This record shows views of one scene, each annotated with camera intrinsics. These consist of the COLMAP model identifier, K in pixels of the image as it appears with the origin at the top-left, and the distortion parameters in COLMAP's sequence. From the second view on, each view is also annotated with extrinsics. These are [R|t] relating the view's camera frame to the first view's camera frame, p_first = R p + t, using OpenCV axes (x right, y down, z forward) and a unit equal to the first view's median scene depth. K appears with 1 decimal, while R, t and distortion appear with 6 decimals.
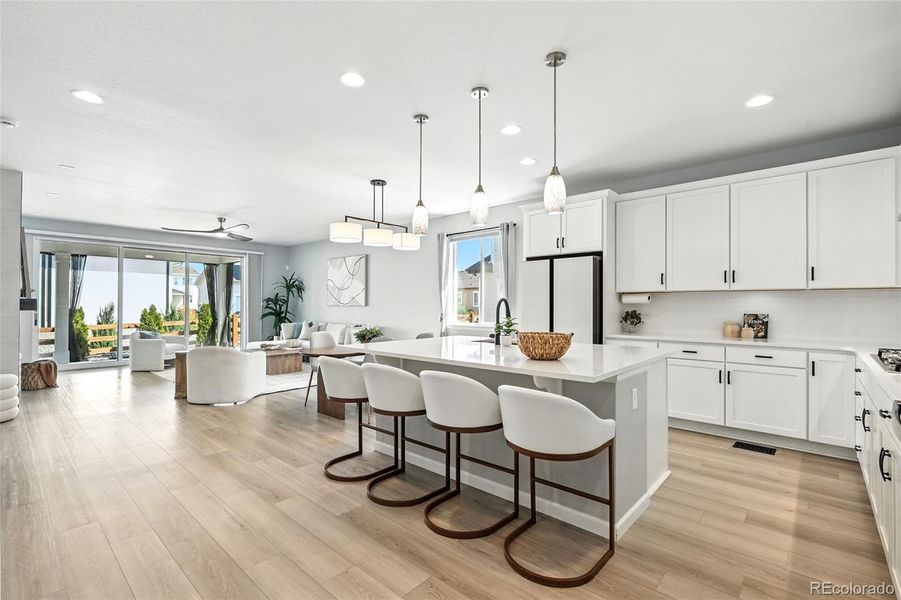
lens RADIAL K [[408.5, 0, 449.4], [0, 408.5, 301.9], [0, 0, 1]] dist [-0.003927, 0.000252]
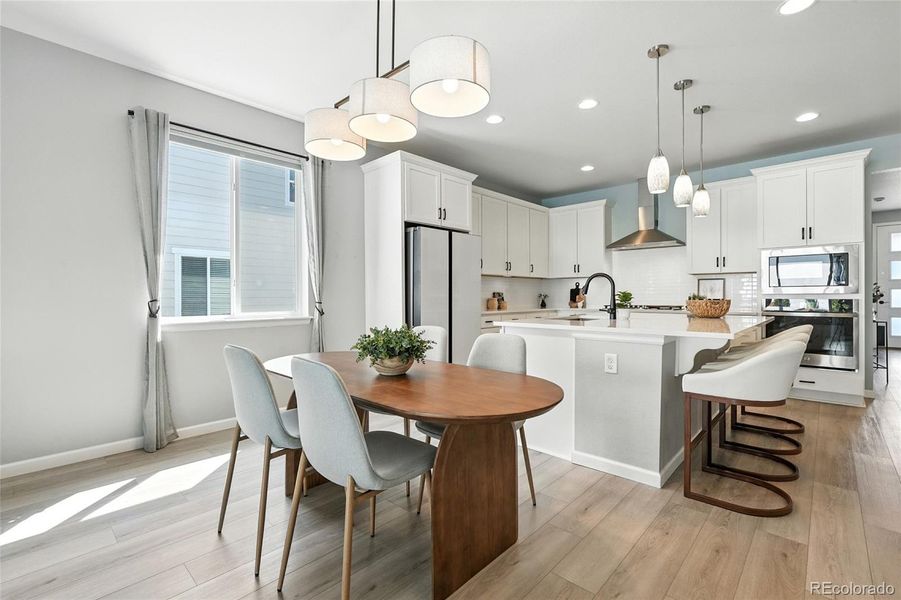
lens RADIAL K [[408.5, 0, 448.5], [0, 408.5, 296.3], [0, 0, 1]] dist [-0.003927, 0.000252]
pose [[0.018976, -0.003809, 0.999813, -0.715032], [-0.002597, 0.999989, 0.003859, 0.036845], [-0.999817, -0.002670, 0.018966, 1.112255]]
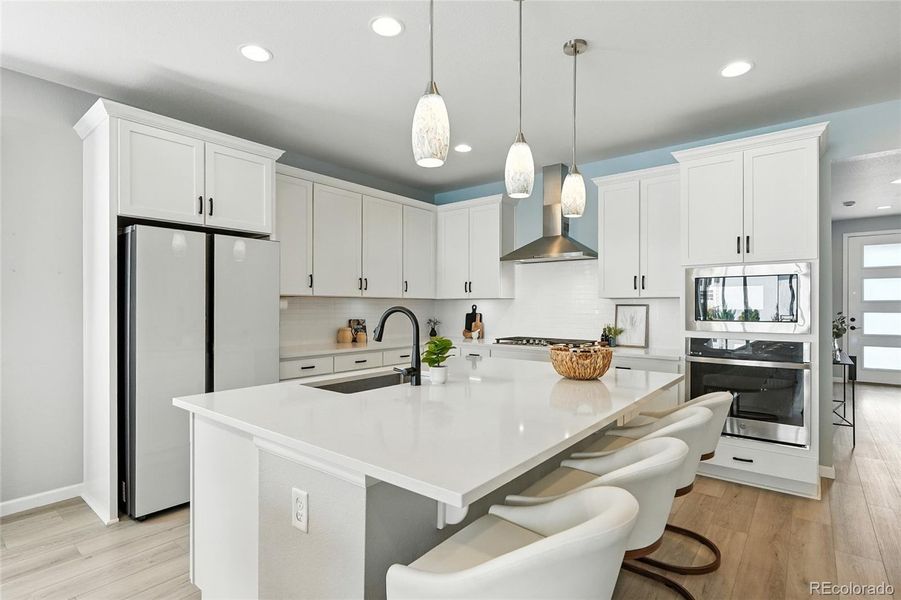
lens RADIAL K [[450.4, 0, 449.0], [0, 450.4, 305.4], [0, 0, 1]] dist [-0.005618, -0.001749]
pose [[-0.054664, -0.001184, 0.998504, -0.433658], [-0.008223, 0.999966, 0.000736, -0.010007], [-0.998471, -0.008170, -0.054672, 0.794024]]
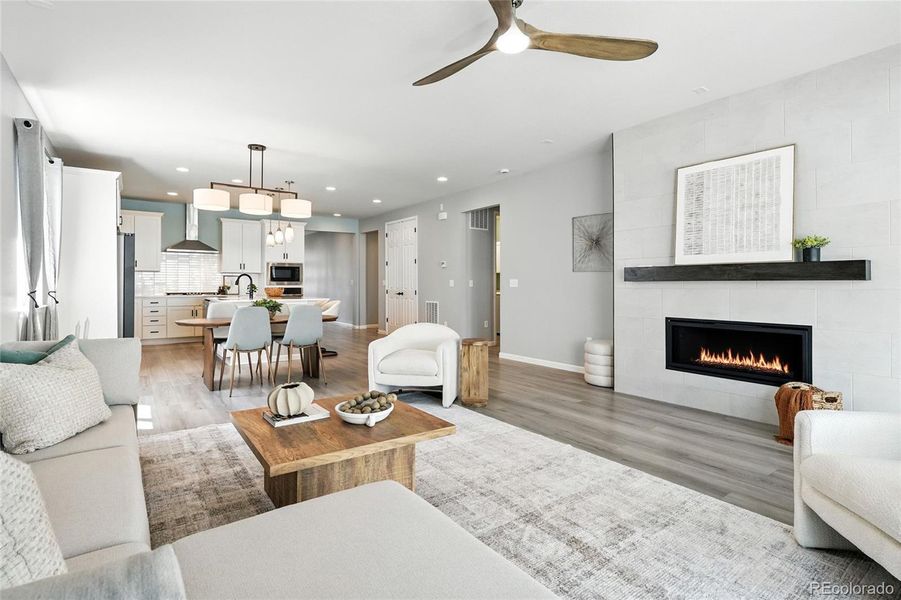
lens RADIAL K [[450.4, 0, 457.4], [0, 450.4, 288.6], [0, 0, 1]] dist [-0.005618, -0.001749]
pose [[-0.980127, -0.003126, 0.198345, -1.008426], [-0.002882, 0.999995, 0.001515, 0.043397], [-0.198349, 0.000913, -0.980131, 2.321298]]
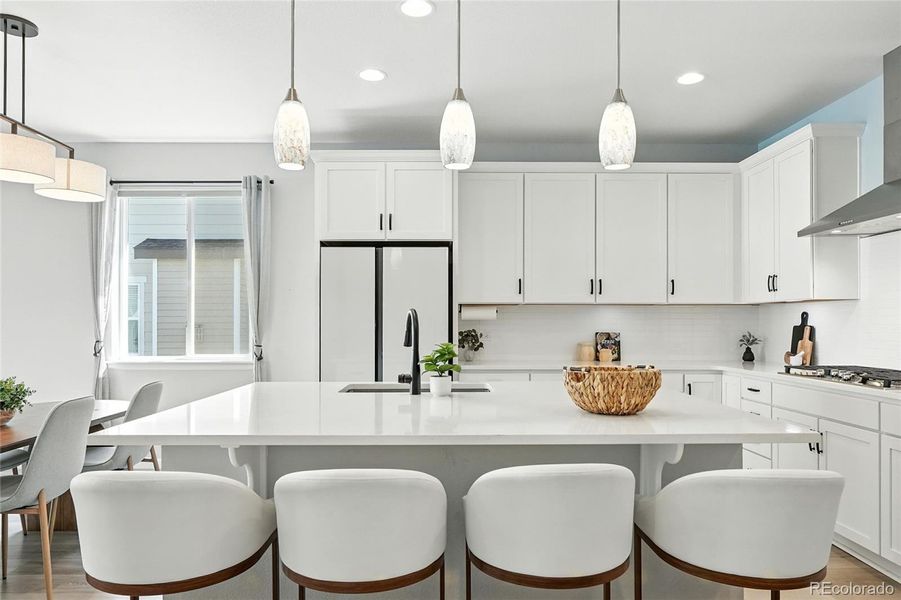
lens RADIAL K [[585.7, 0, 447.8], [0, 585.7, 316.8], [0, 0, 1]] dist [0.004323, 0.001261]
pose [[0.733444, 0.005835, 0.679725, -0.303450], [-0.002912, 0.999981, -0.005441, 0.004596], [-0.679744, 0.002011, 0.733447, 0.323674]]
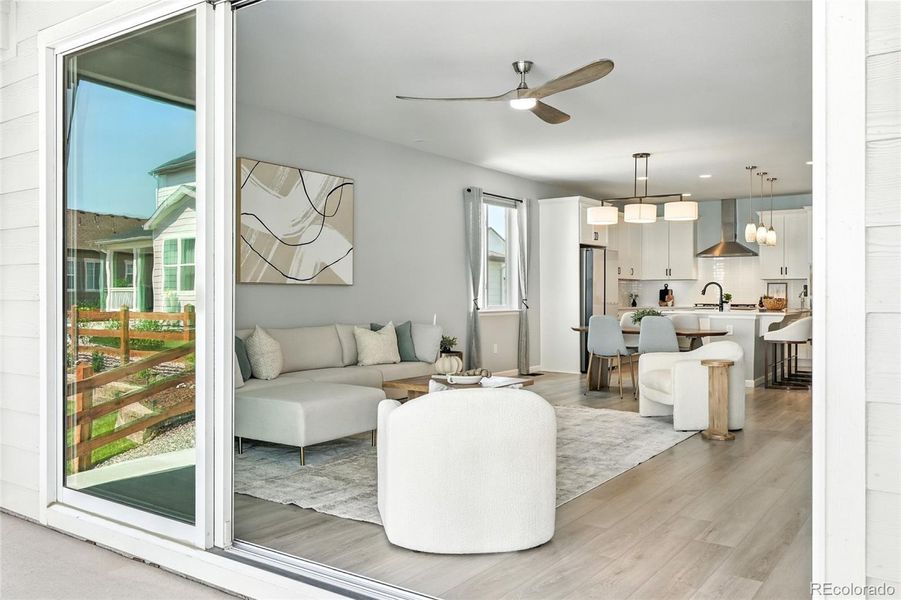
lens RADIAL K [[741.2, 0, 432.1], [0, 741.2, 292.7], [0, 0, 1]] dist [-0.000224, 0.004622]
pose [[-0.116512, -0.000313, 0.993189, -2.177430], [-0.008203, 0.999966, -0.000647, 0.036595], [-0.993155, -0.008223, -0.116511, 2.012332]]
